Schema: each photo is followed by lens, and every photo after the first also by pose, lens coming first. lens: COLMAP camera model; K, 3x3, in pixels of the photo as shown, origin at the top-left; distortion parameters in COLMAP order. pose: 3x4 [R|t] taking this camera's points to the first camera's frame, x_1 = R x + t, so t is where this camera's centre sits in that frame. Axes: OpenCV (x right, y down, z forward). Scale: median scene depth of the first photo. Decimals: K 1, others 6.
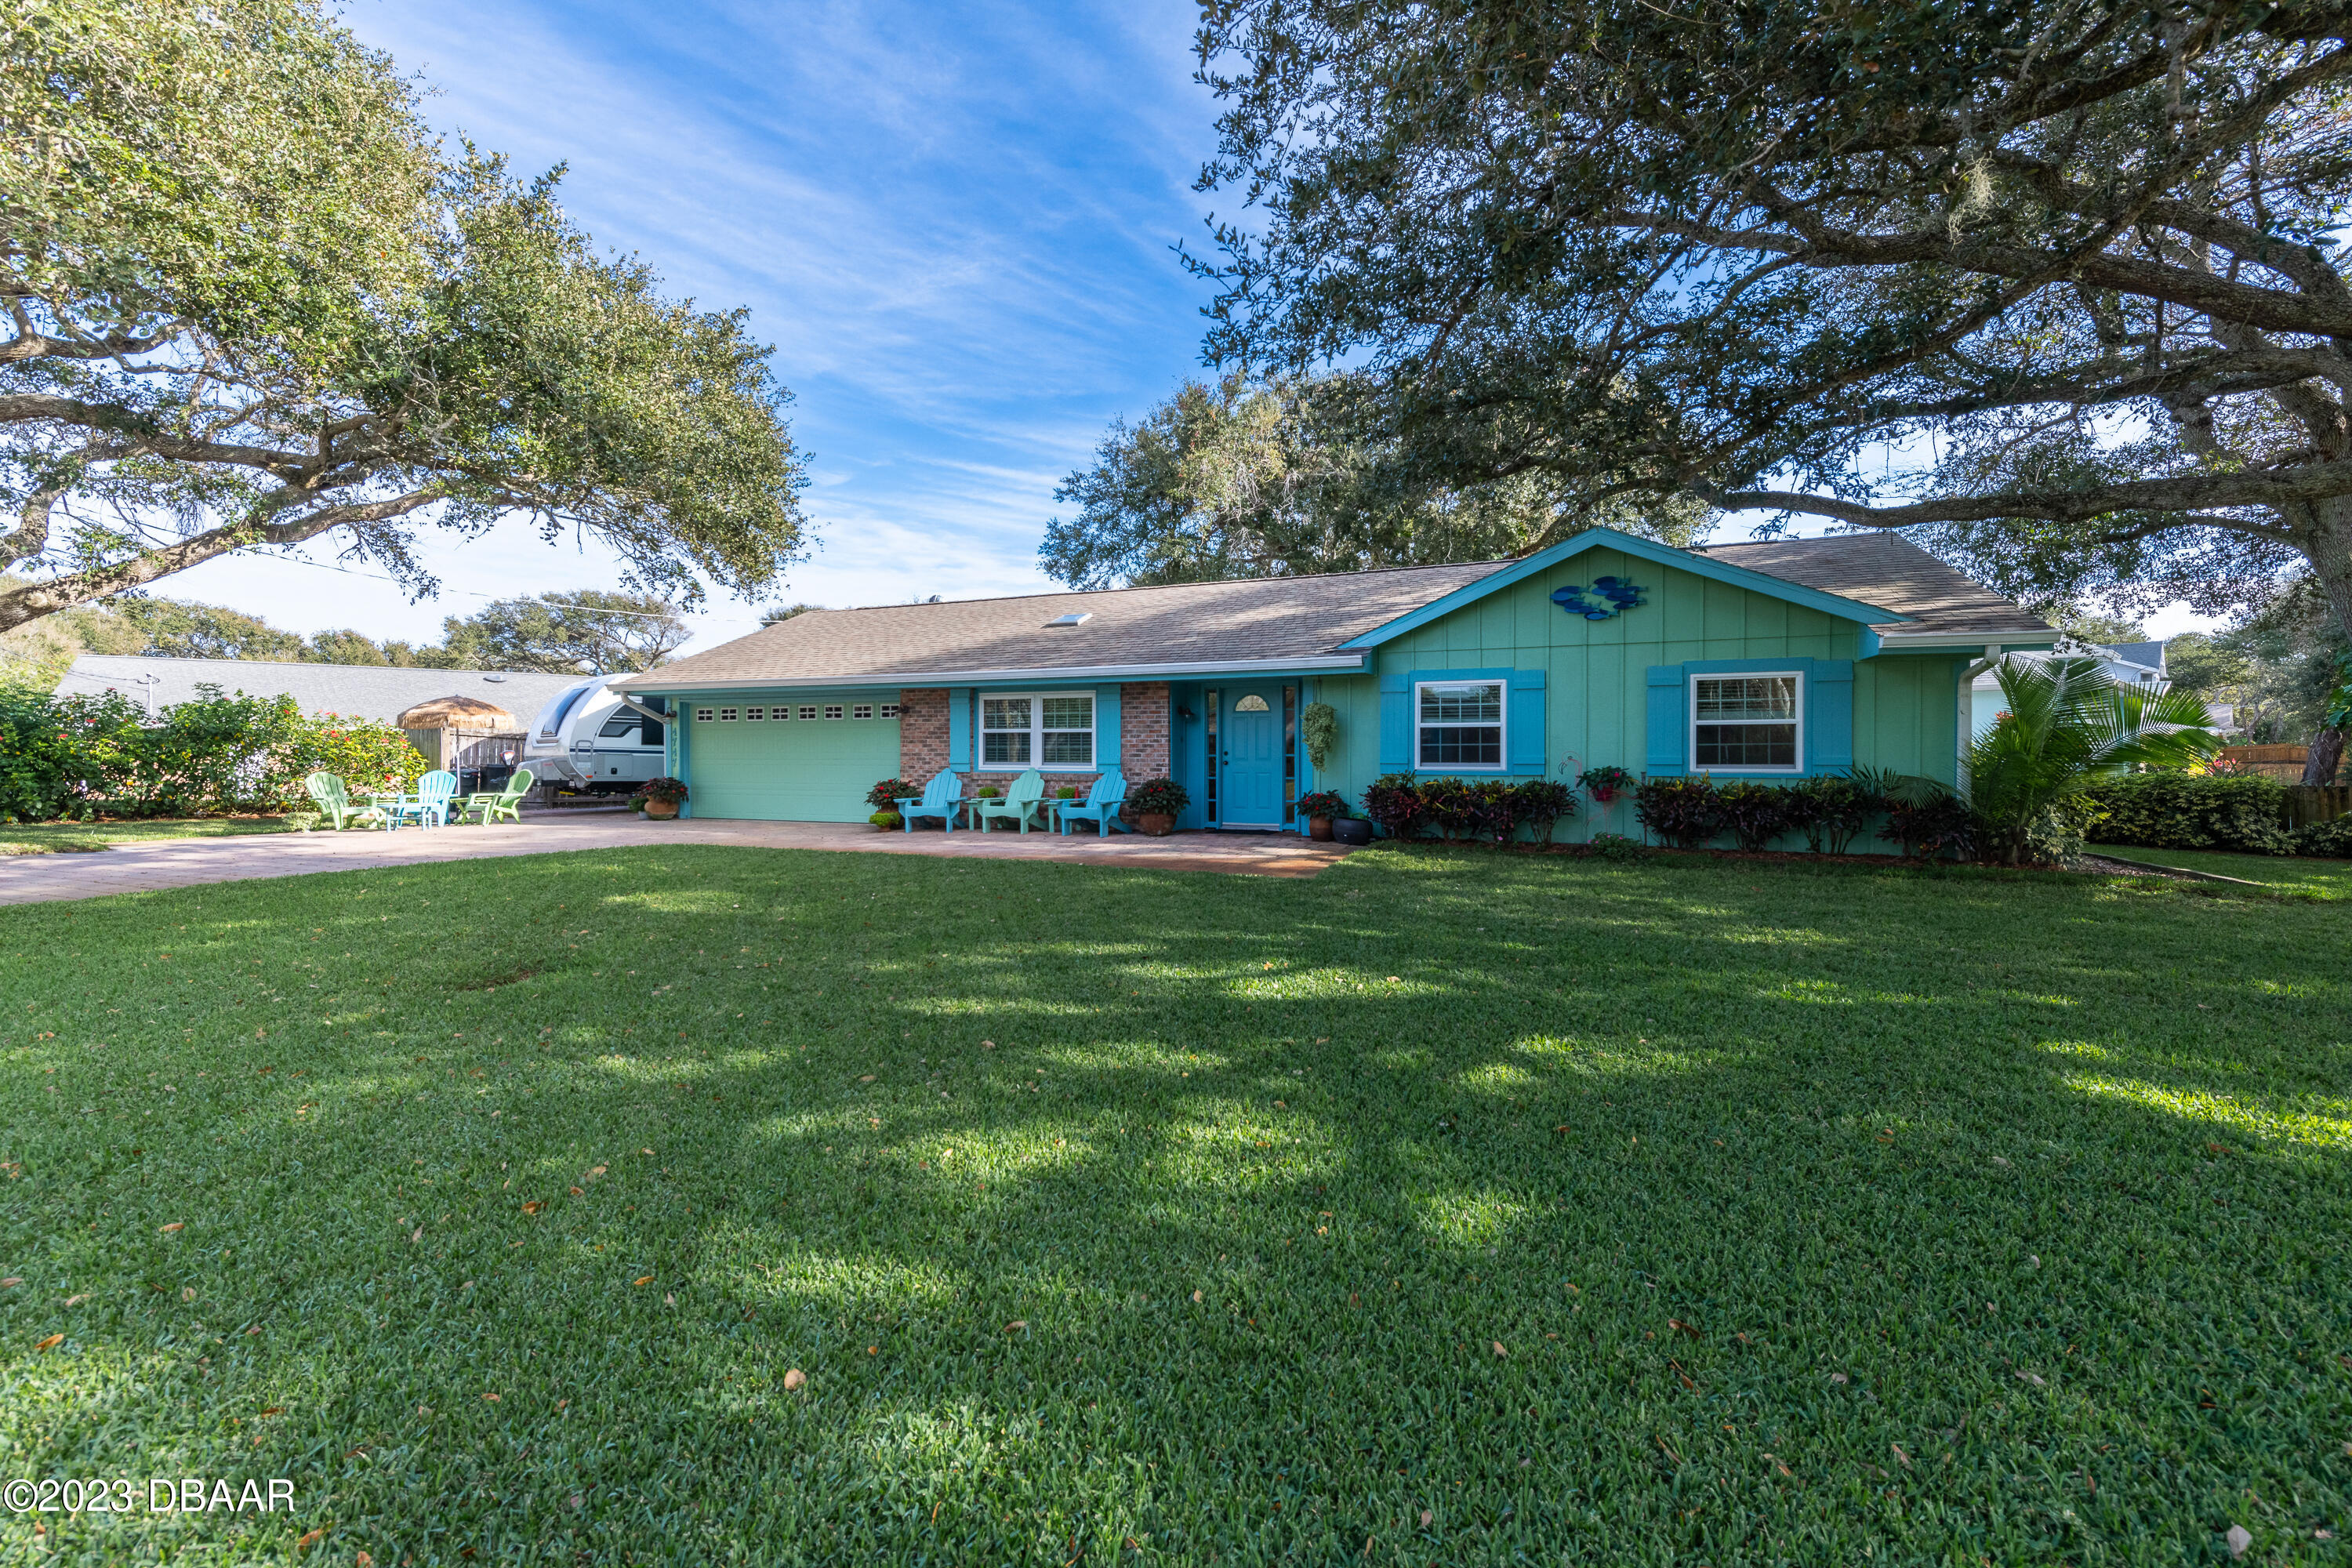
lens RADIAL K [[954.7, 0, 1176.5], [0, 954.7, 775.5], [0, 0, 1]] dist [0.013410, -0.000086]
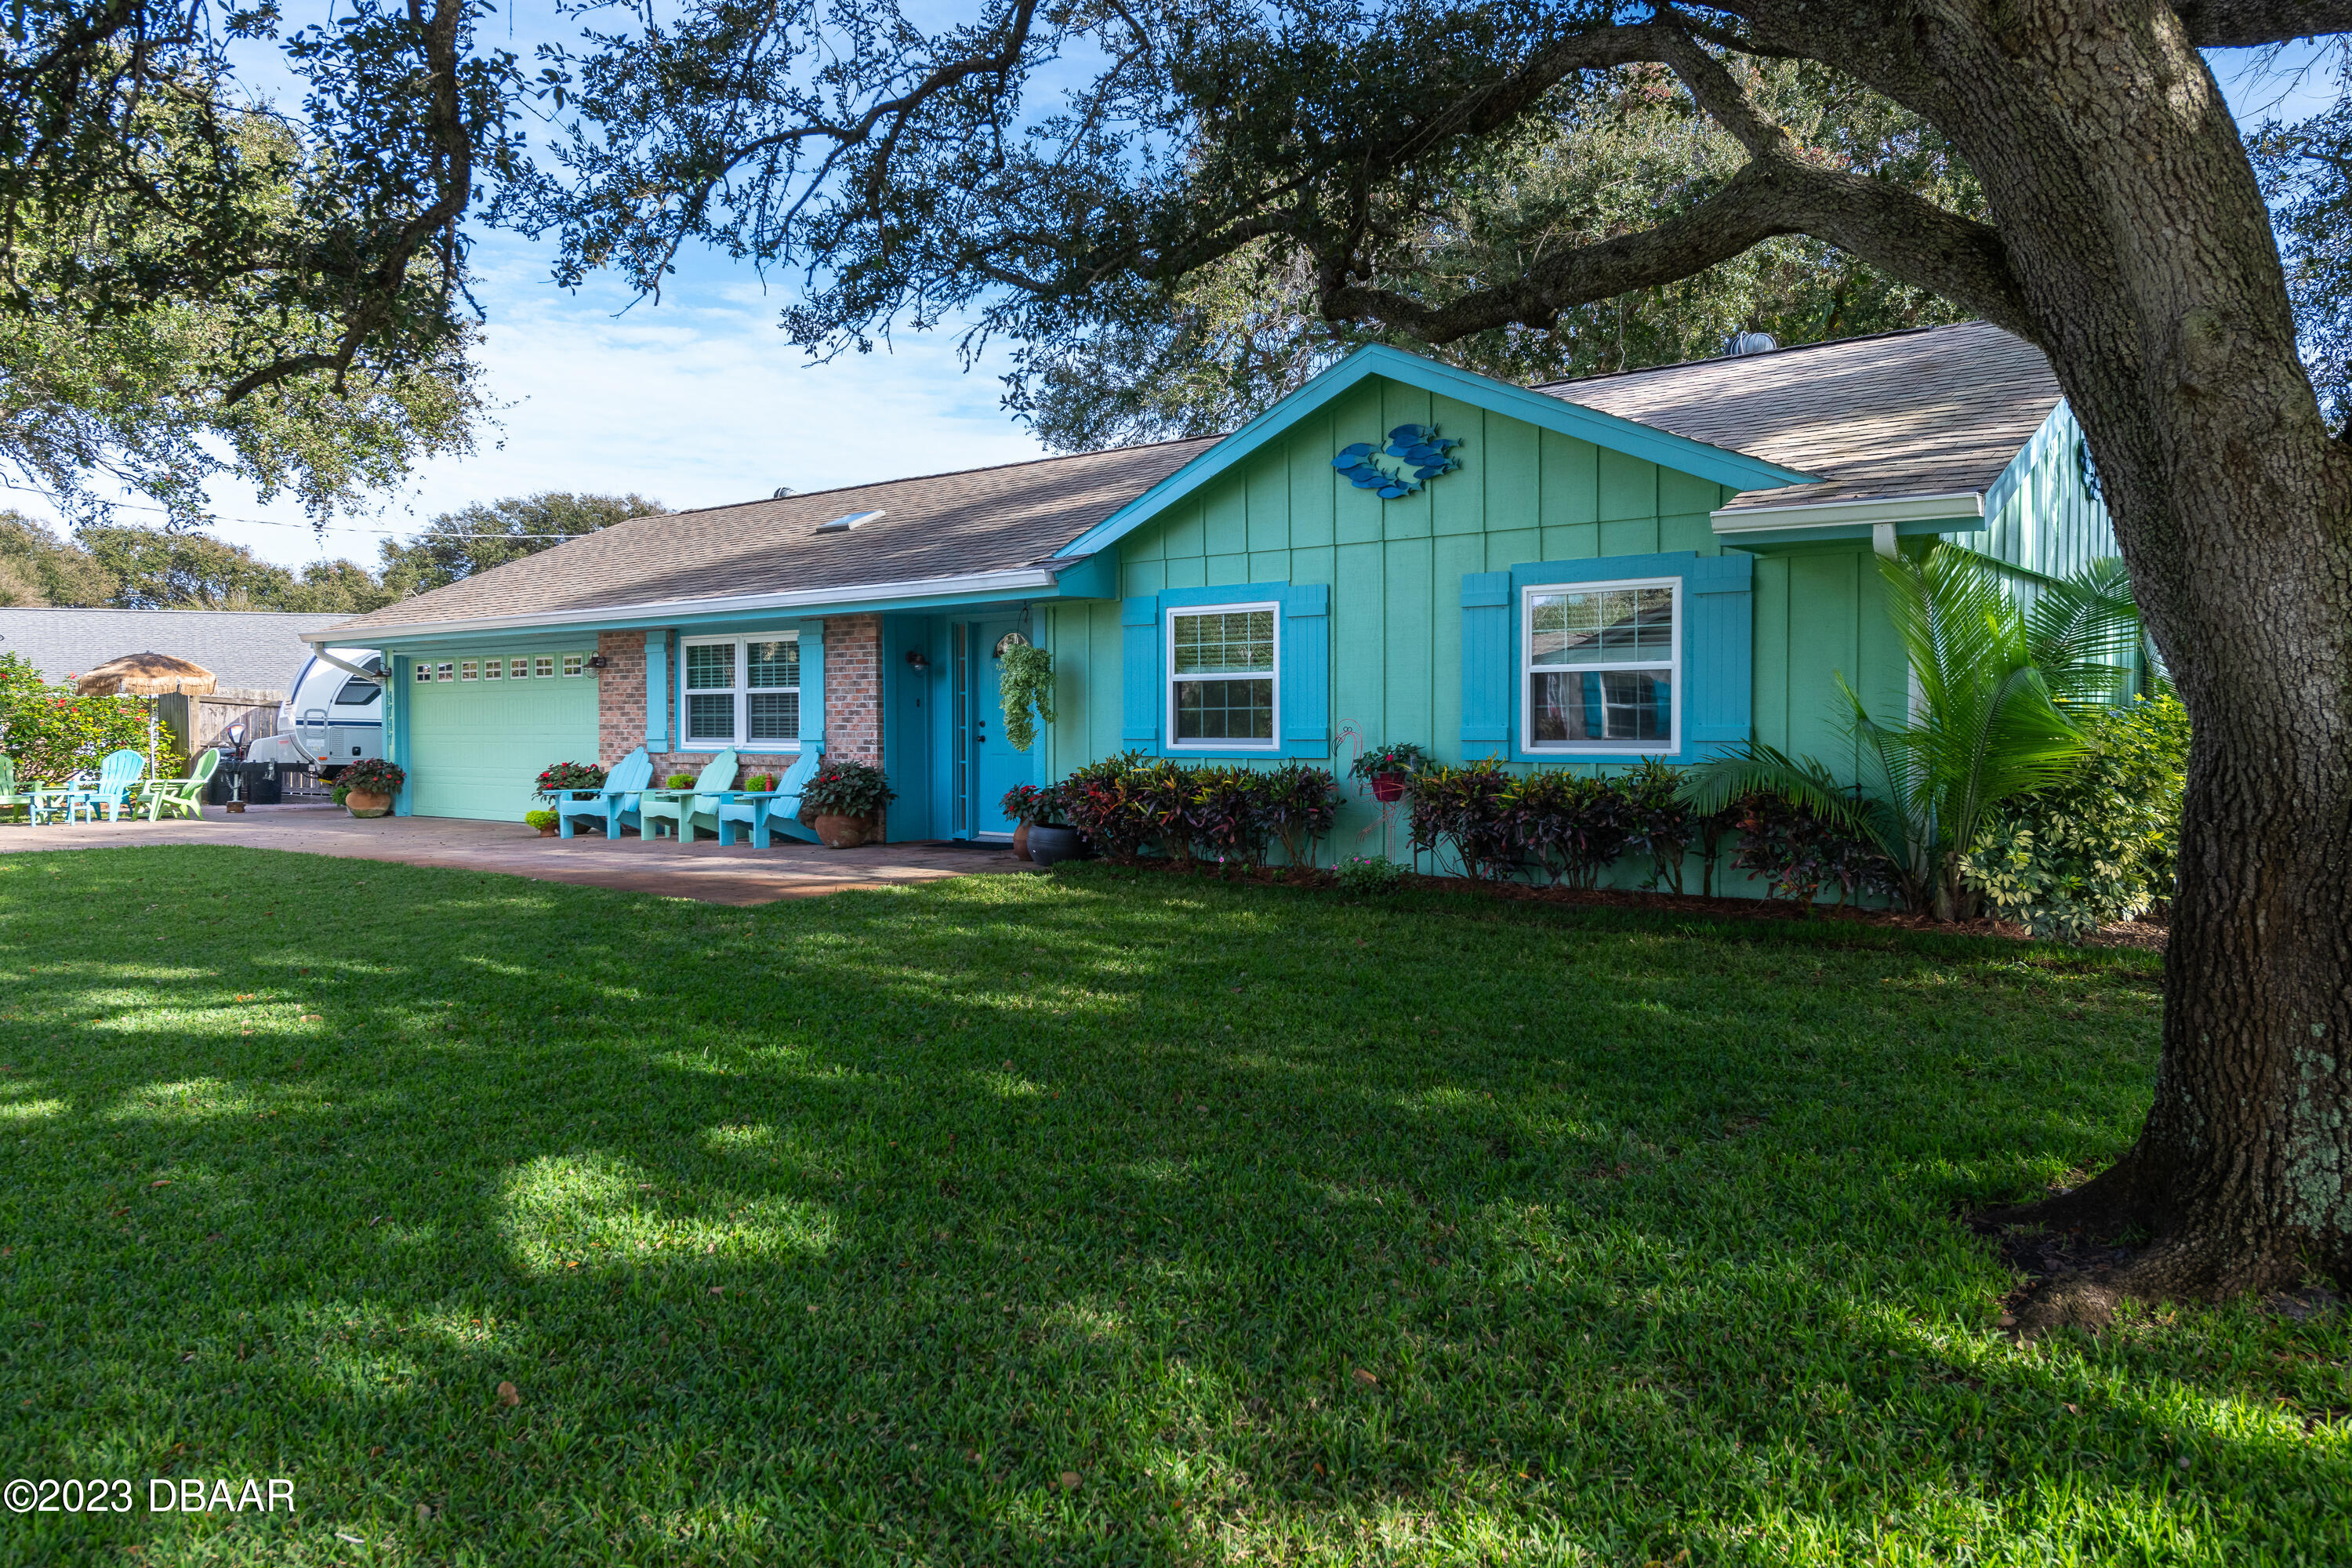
lens RADIAL K [[1629.3, 0, 1176.6], [0, 1629.3, 778.8], [0, 0, 1]] dist [0.021938, -0.012834]
pose [[0.955445, 0.007135, -0.295084, 0.487068], [-0.004572, 0.999946, 0.009374, 0.002501], [0.295135, -0.007608, 0.955425, -0.008333]]
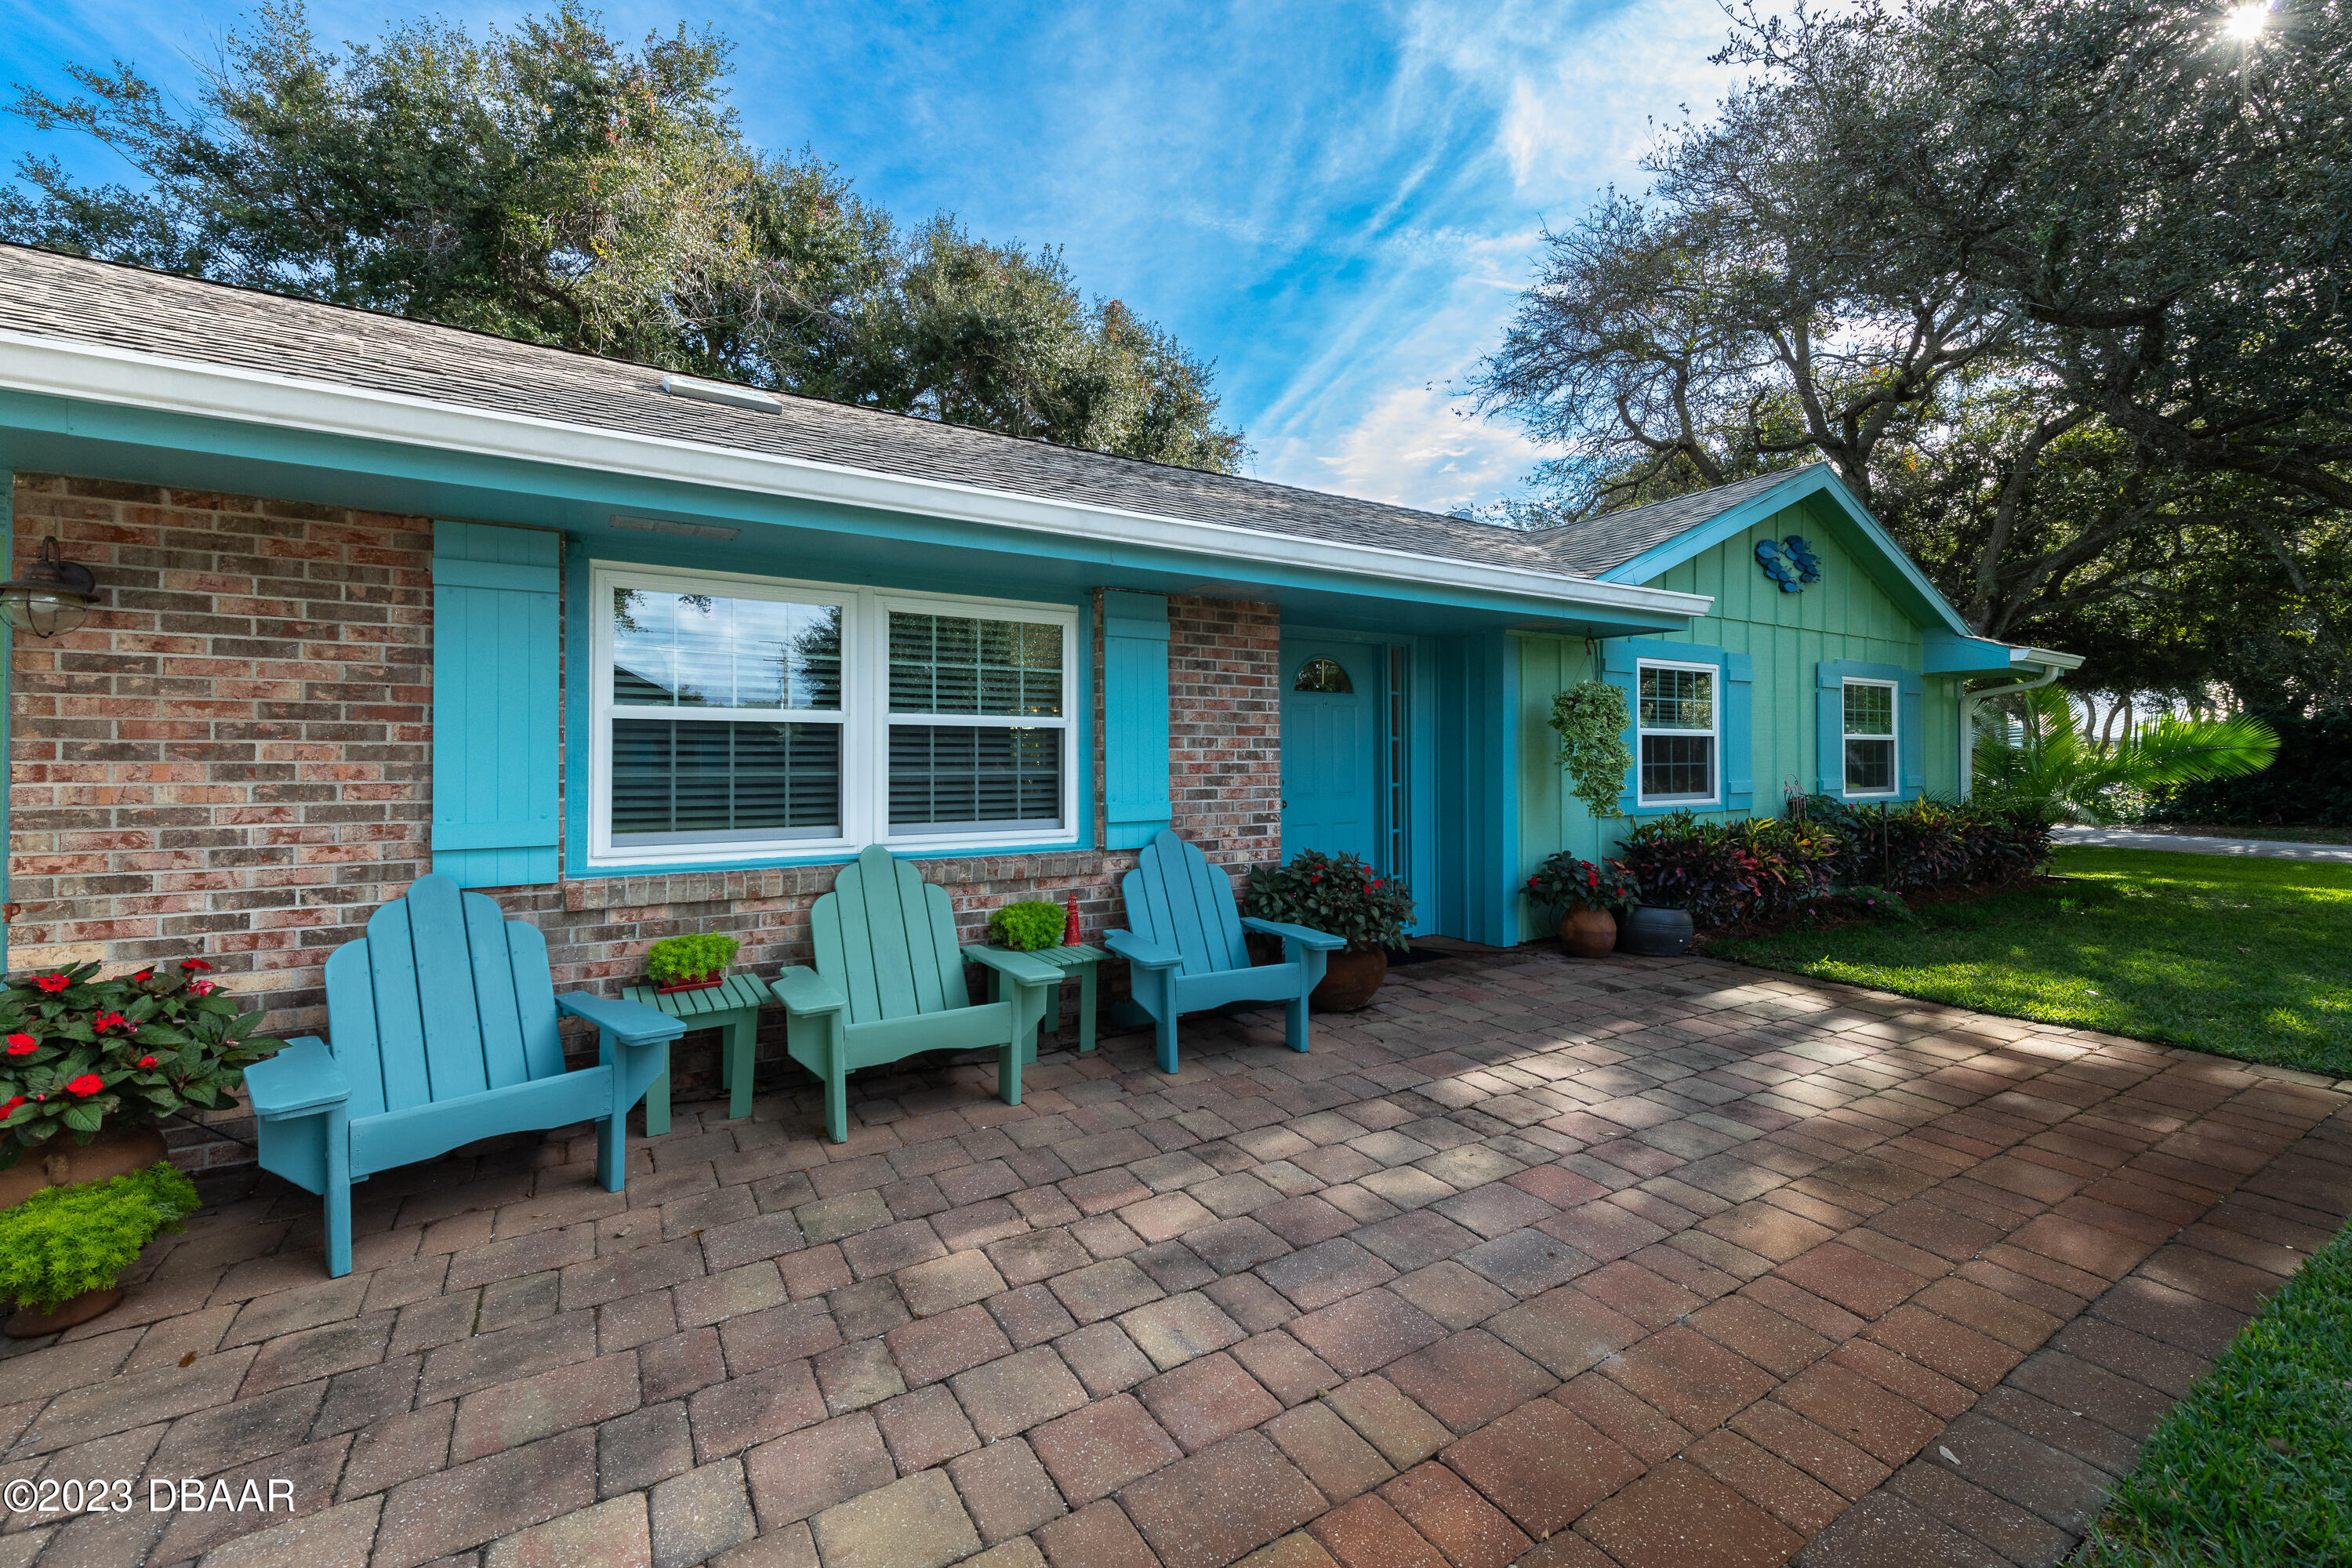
lens RADIAL K [[954.7, 0, 1216.2], [0, 954.7, 764.8], [0, 0, 1]] dist [0.013410, -0.000086]
pose [[0.583478, -0.003925, 0.812119, -0.322480], [0.023584, 0.999648, -0.012112, -0.026607], [-0.811786, 0.026220, 0.583365, 0.742179]]
